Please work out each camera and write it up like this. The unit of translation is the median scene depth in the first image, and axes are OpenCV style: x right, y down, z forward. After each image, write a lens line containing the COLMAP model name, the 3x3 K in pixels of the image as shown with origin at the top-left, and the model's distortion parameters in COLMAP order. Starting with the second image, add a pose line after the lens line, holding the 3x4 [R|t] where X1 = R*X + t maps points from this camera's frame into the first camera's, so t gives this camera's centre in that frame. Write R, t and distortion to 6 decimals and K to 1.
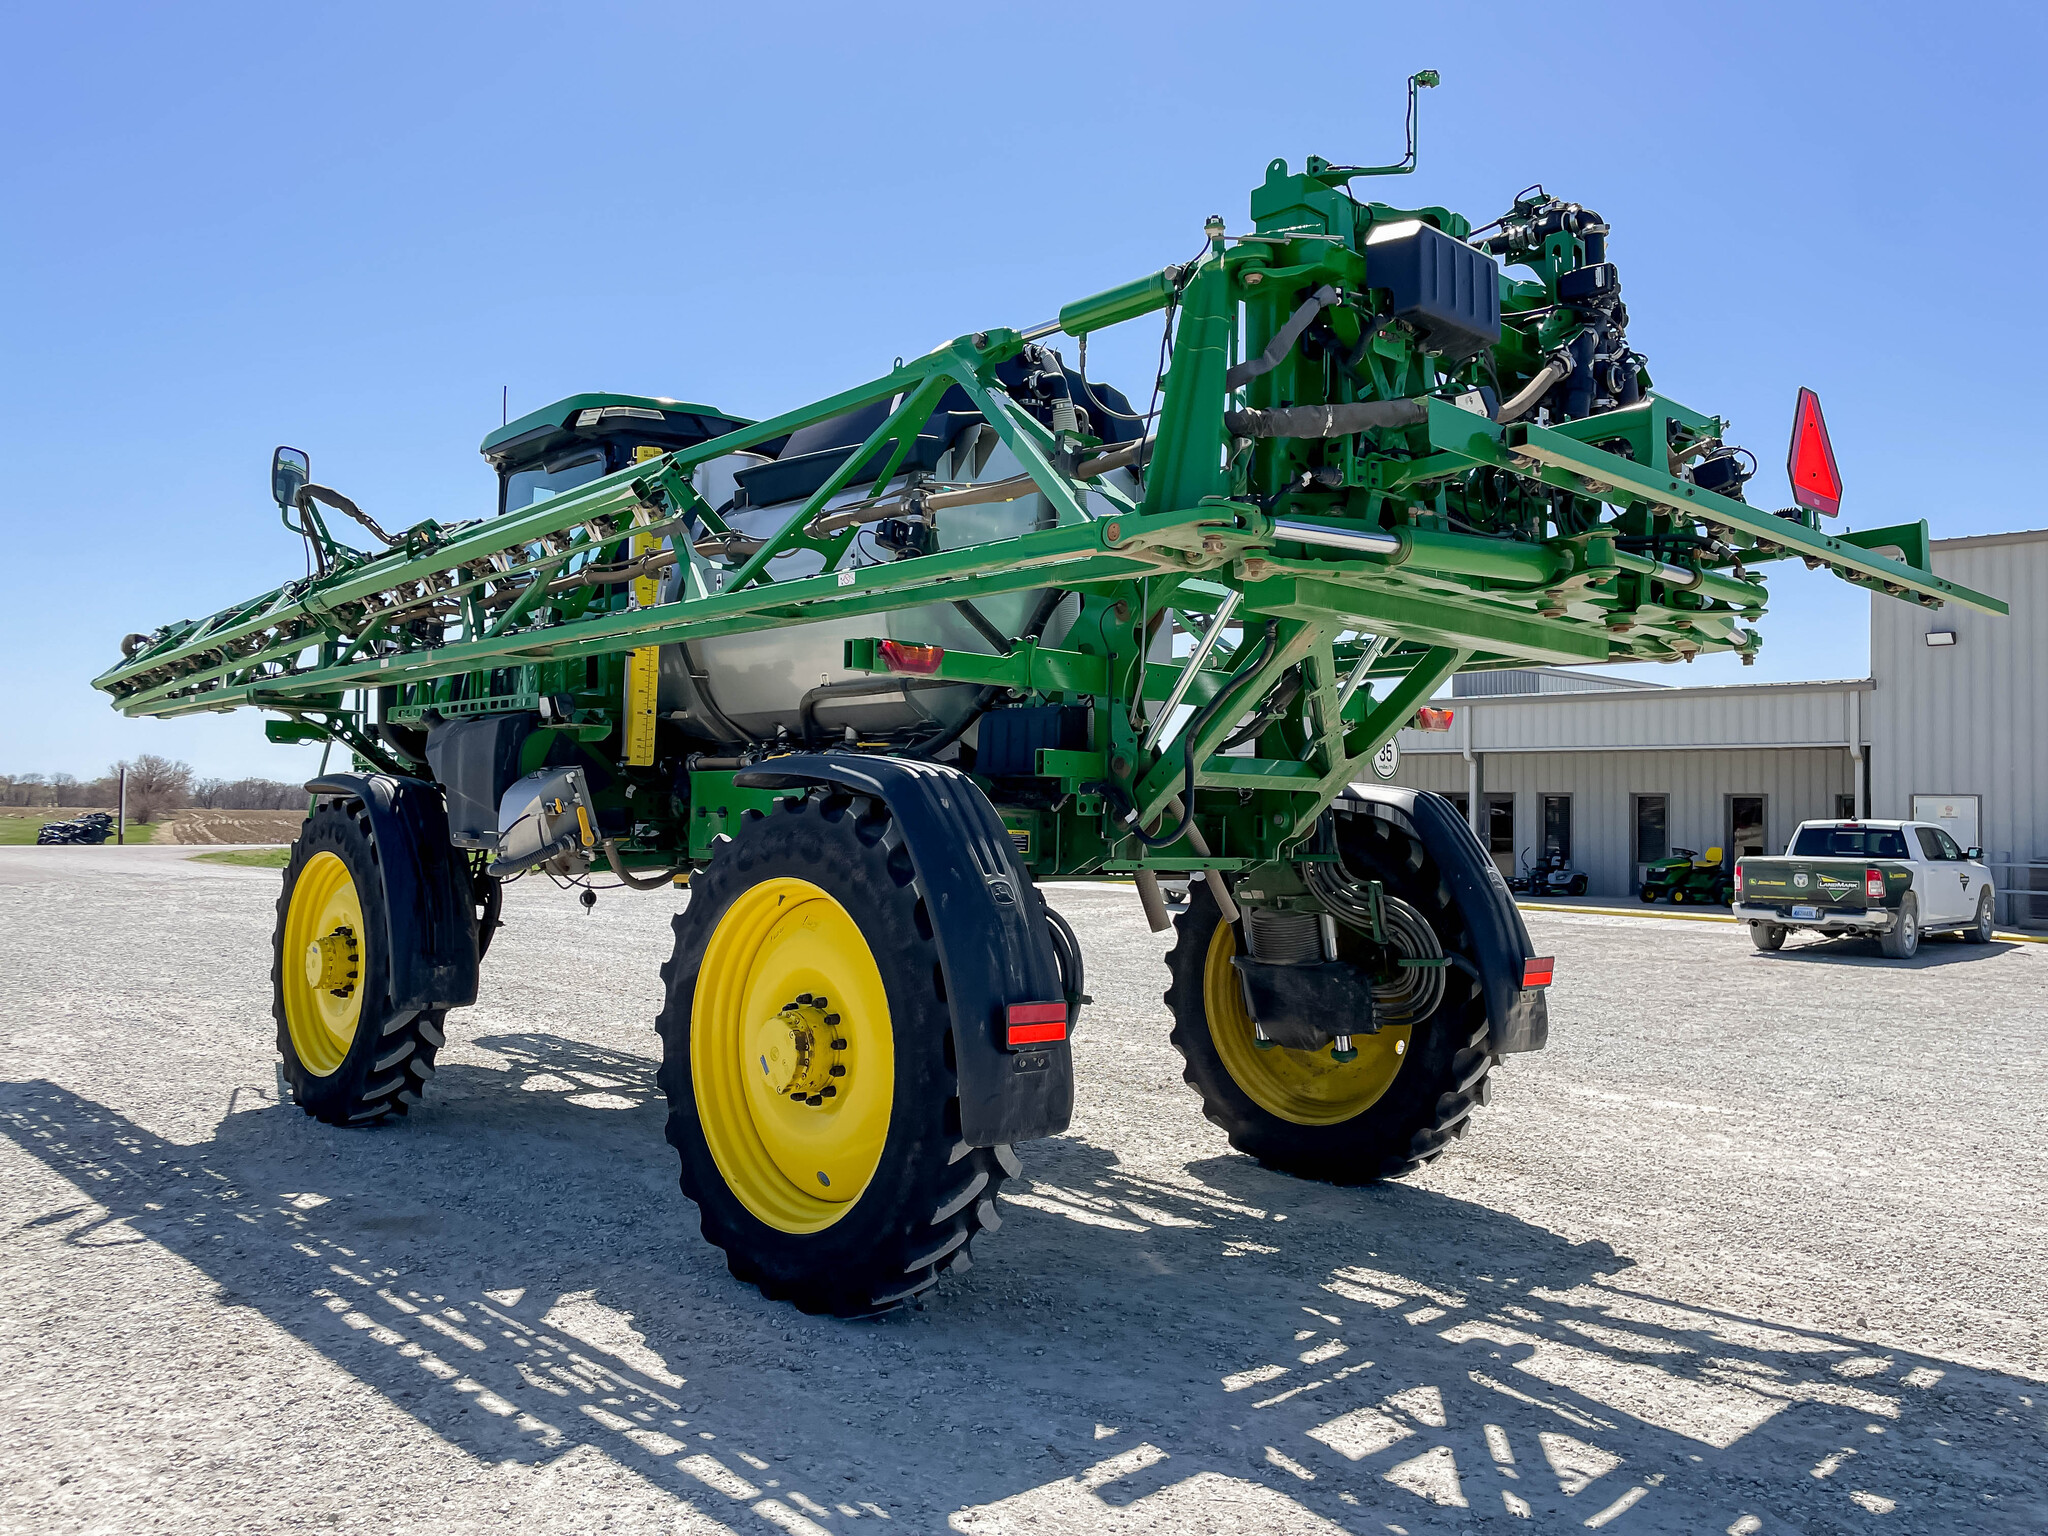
lens RADIAL K [[1536.7, 0, 1020.1], [0, 1536.7, 757.7], [0, 0, 1]] dist [0.081847, -0.105380]
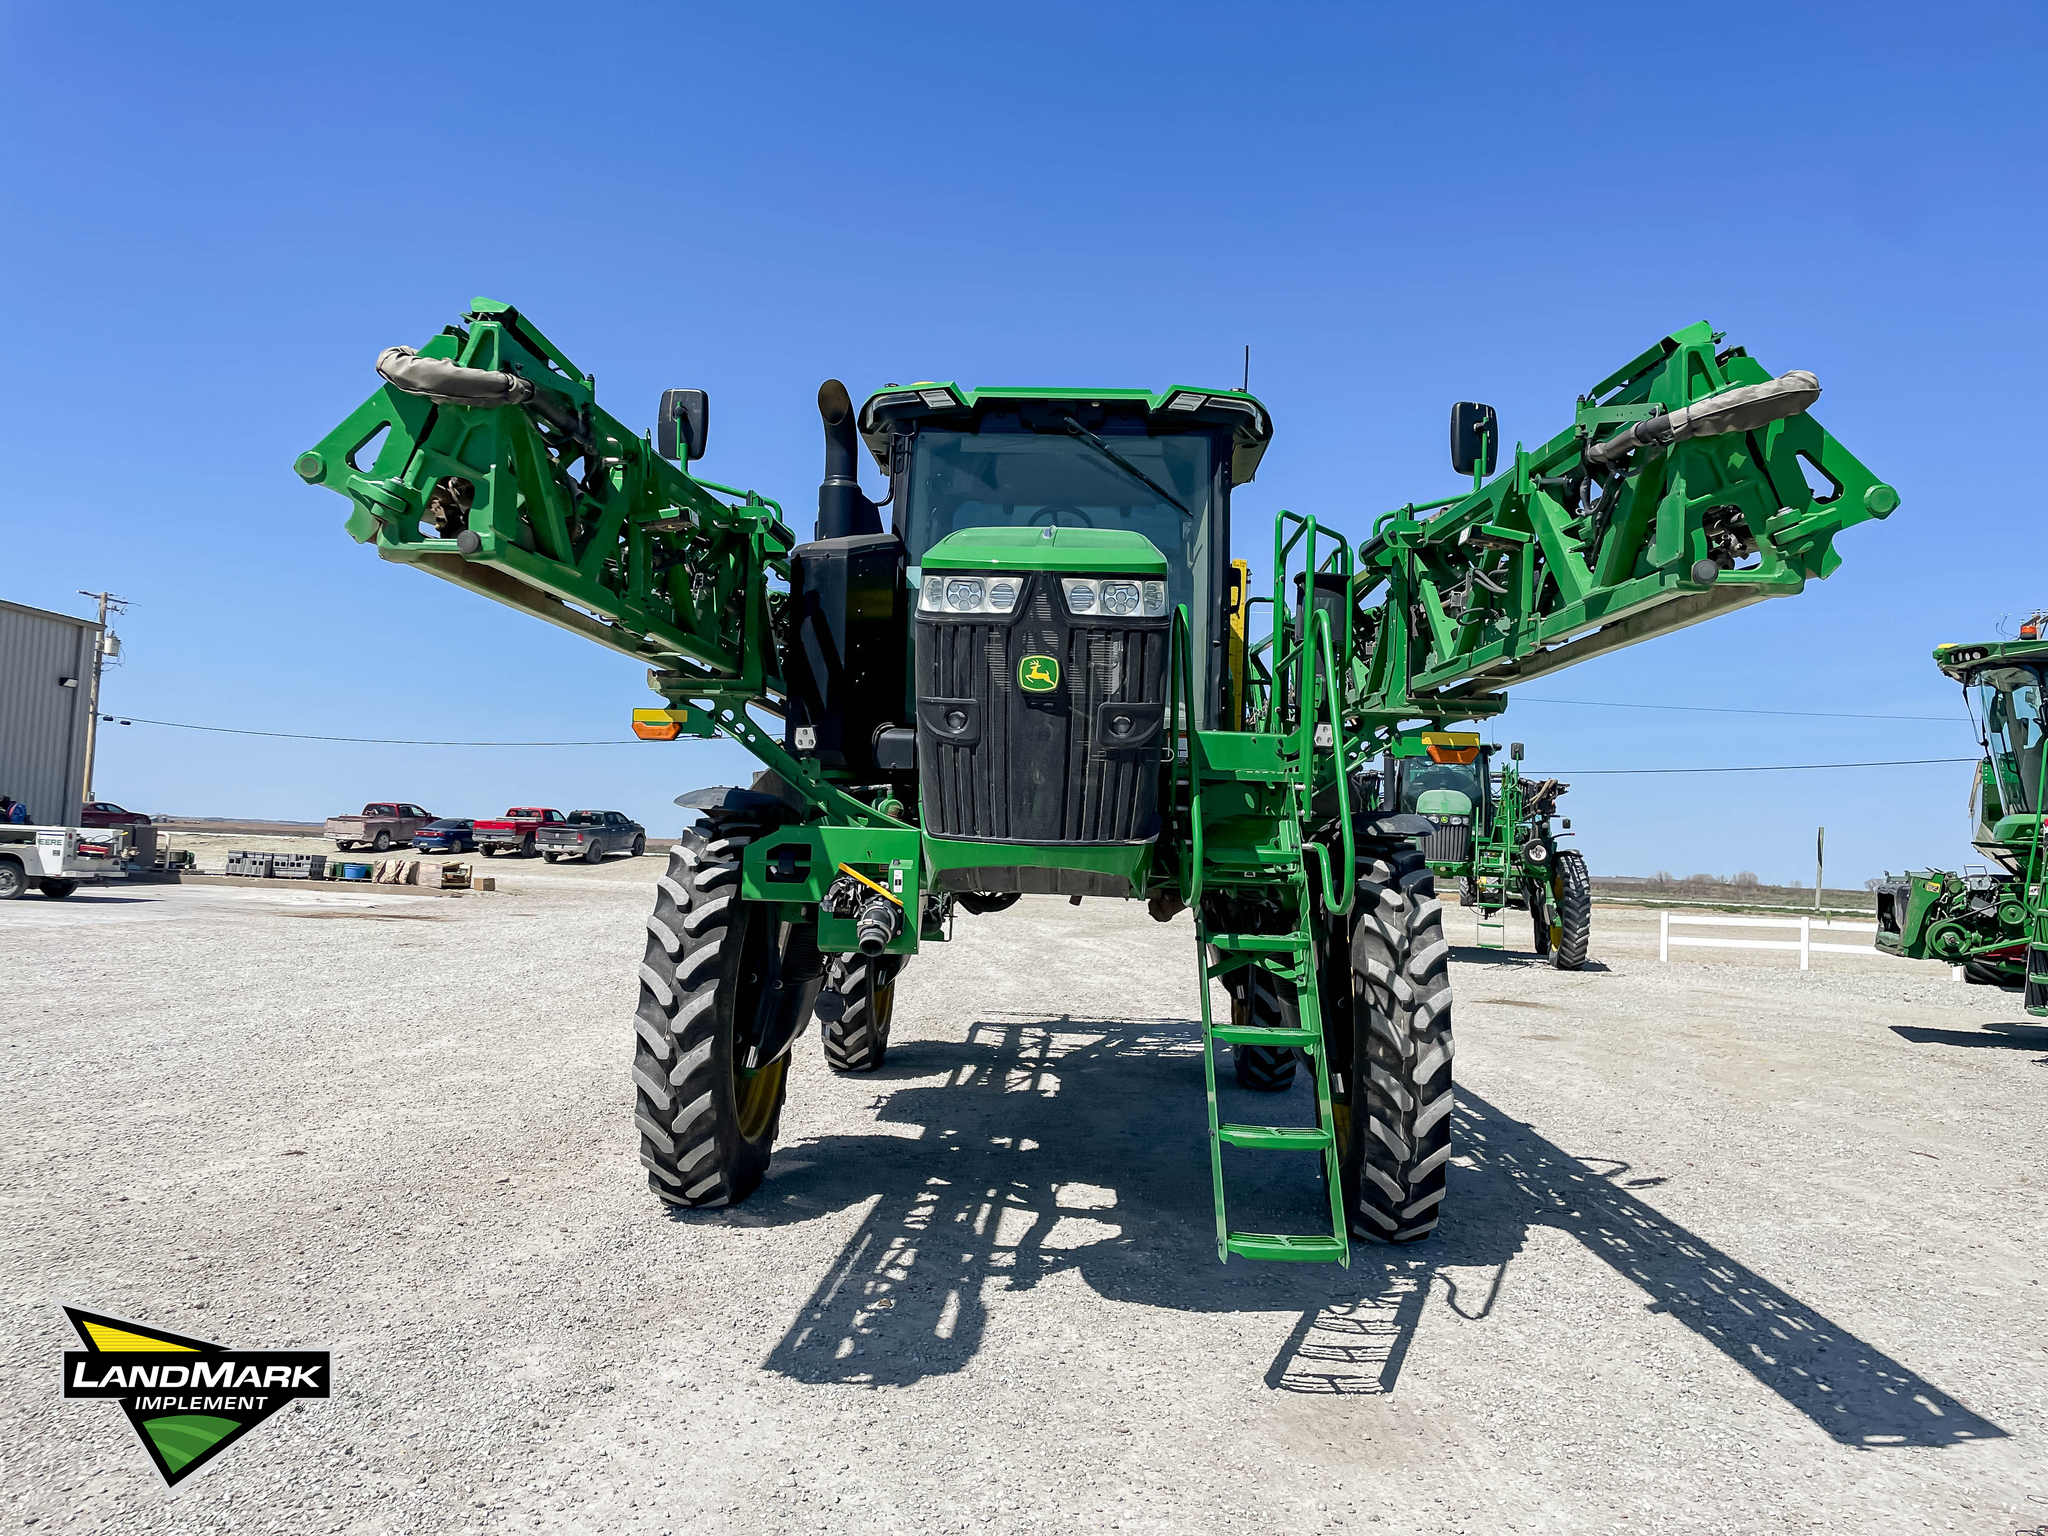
lens RADIAL K [[1536.4, 0, 1001.5], [0, 1536.4, 765.2], [0, 0, 1]] dist [0.083780, -0.110007]
pose [[-0.679229, -0.003911, 0.733916, -1.658045], [-0.081871, 0.994148, -0.070473, 0.111076], [-0.729346, -0.107954, -0.675575, 3.177215]]
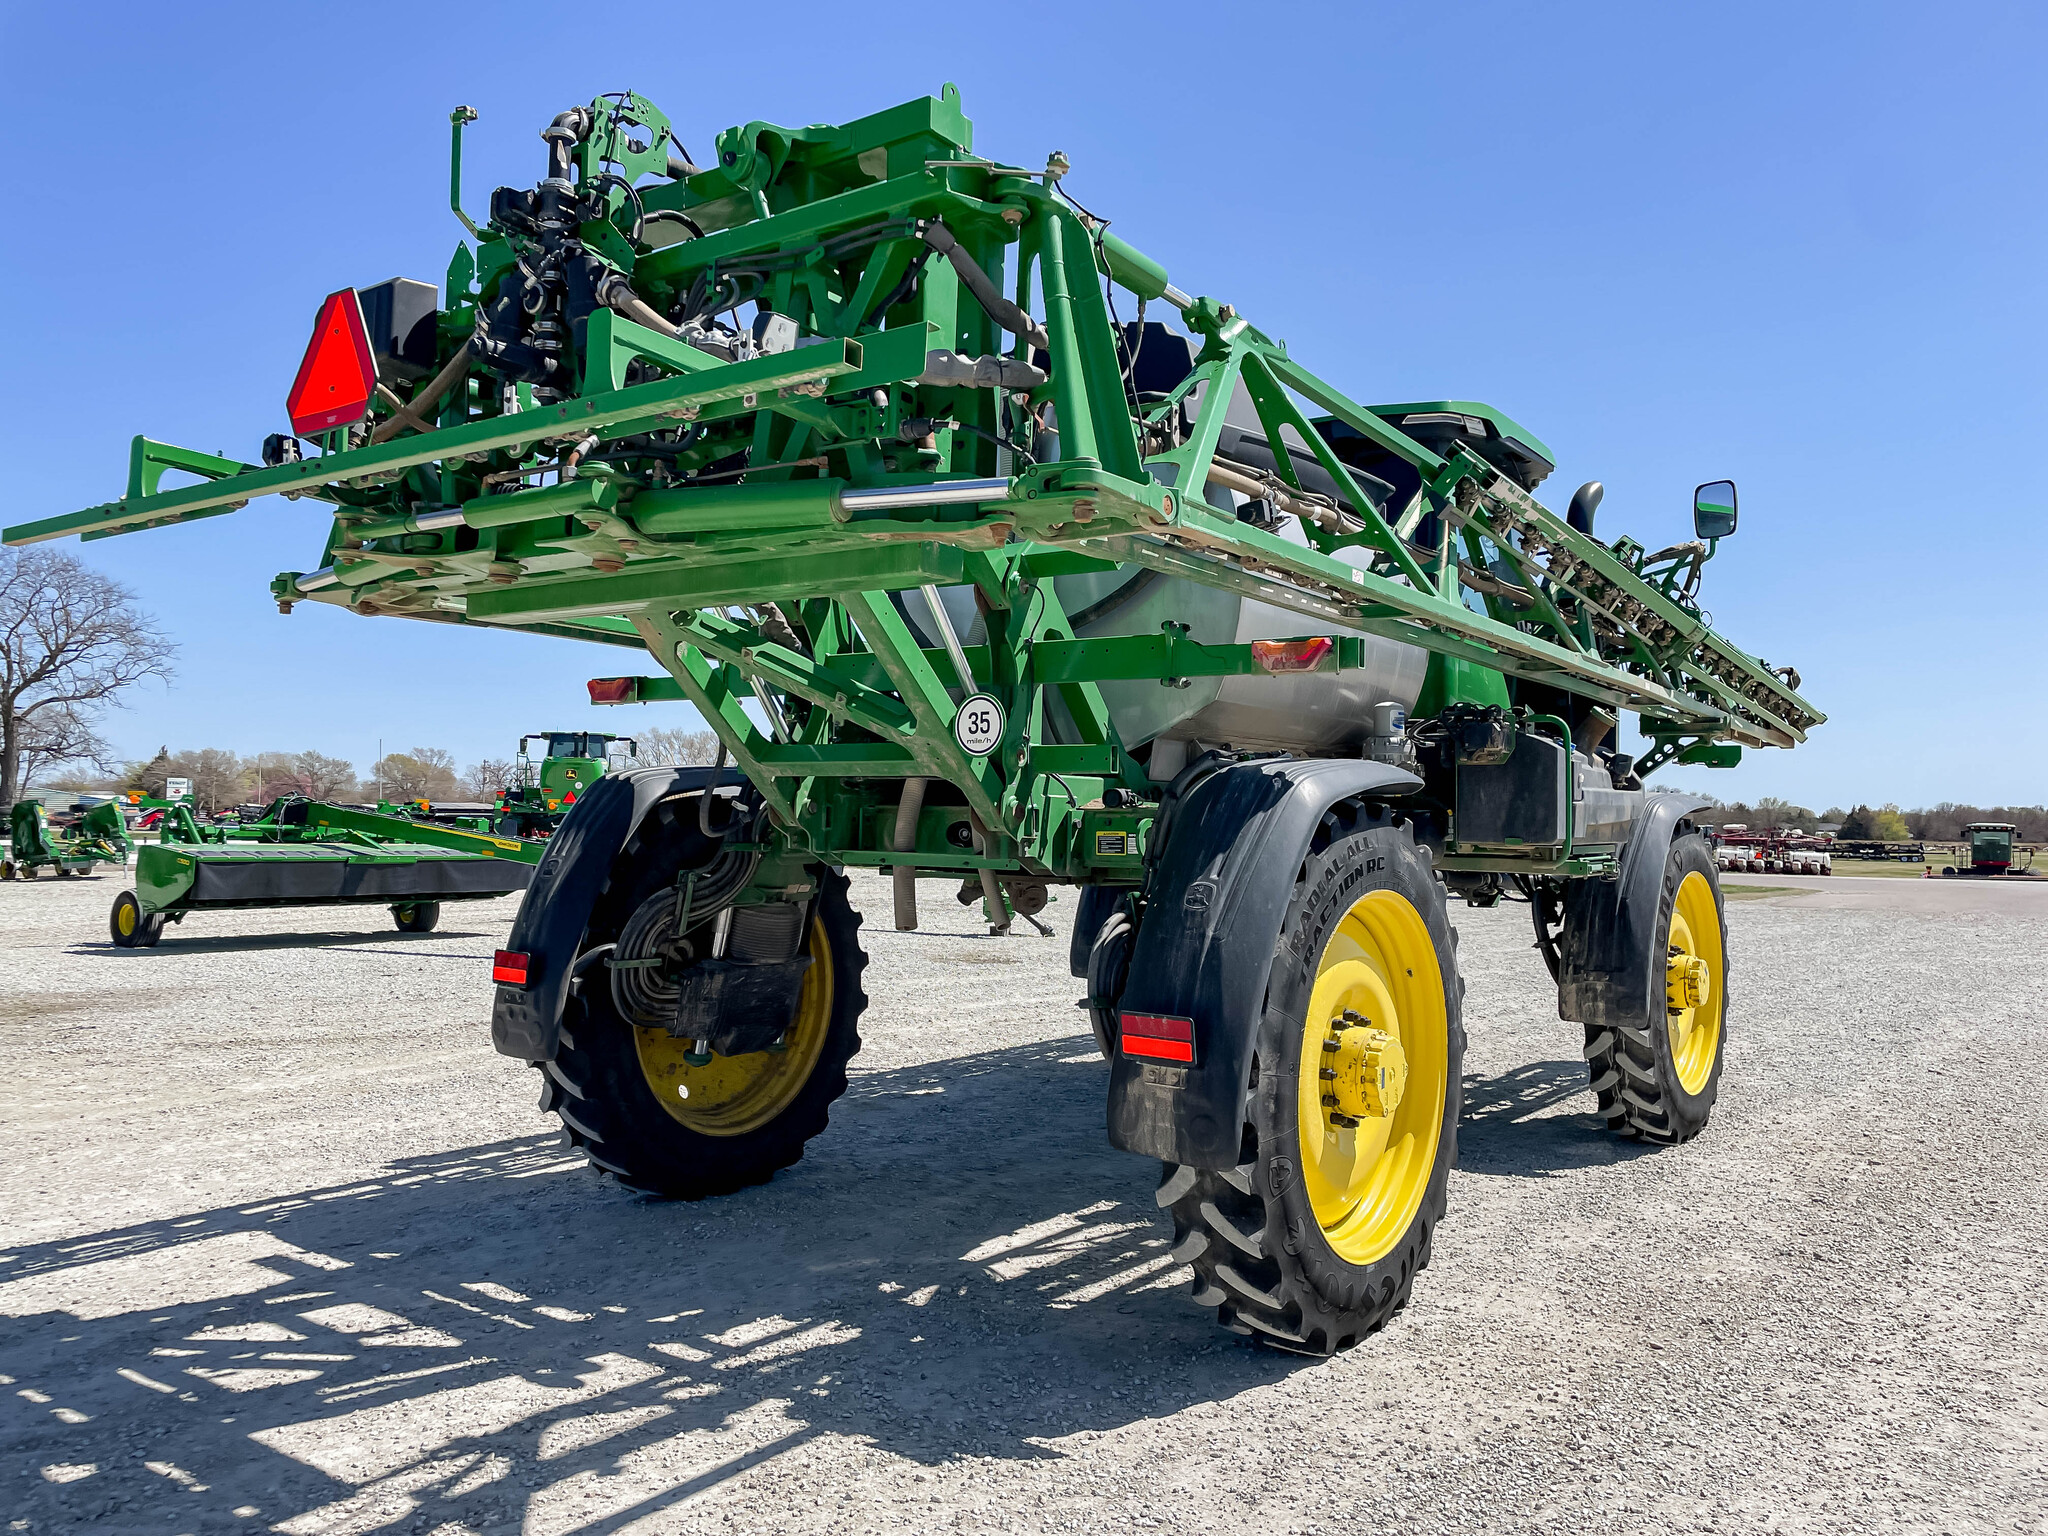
lens RADIAL K [[1536.7, 0, 1020.1], [0, 1536.7, 757.7], [0, 0, 1]] dist [0.081847, -0.105380]
pose [[0.170836, -0.057935, -0.983595, 1.410887], [0.031530, 0.998080, -0.053312, 0.078786], [0.984795, -0.021905, 0.172335, 1.222501]]
